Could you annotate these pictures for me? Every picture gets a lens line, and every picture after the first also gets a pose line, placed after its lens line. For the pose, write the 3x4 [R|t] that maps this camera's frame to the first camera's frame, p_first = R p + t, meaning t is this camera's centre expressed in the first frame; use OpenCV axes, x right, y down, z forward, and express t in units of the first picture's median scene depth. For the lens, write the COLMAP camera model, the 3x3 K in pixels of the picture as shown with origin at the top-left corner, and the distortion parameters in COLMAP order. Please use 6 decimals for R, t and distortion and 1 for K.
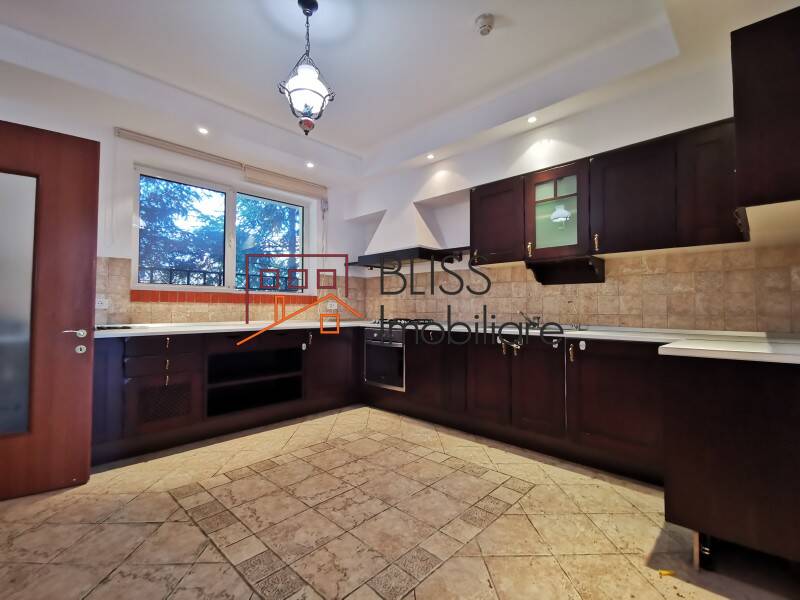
lens RADIAL K [[370.7, 0, 403.1], [0, 370.7, 297.1], [0, 0, 1]] dist [0.000619, -0.001155]
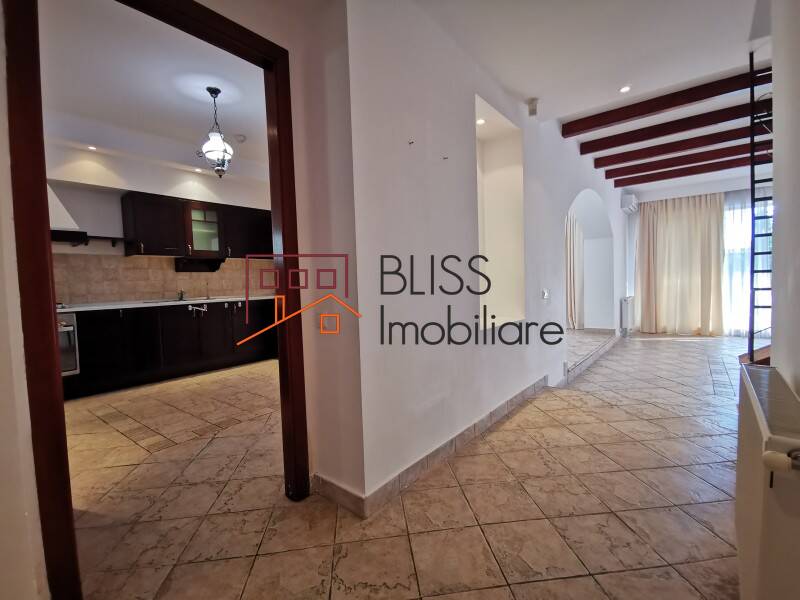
lens RADIAL K [[370.7, 0, 403.1], [0, 370.7, 297.1], [0, 0, 1]] dist [0.000619, -0.001155]
pose [[-0.079551, -0.049607, 0.995596, -1.308984], [-0.003699, 0.998769, 0.049469, -0.009907], [-0.996824, 0.000252, -0.079636, 0.233708]]
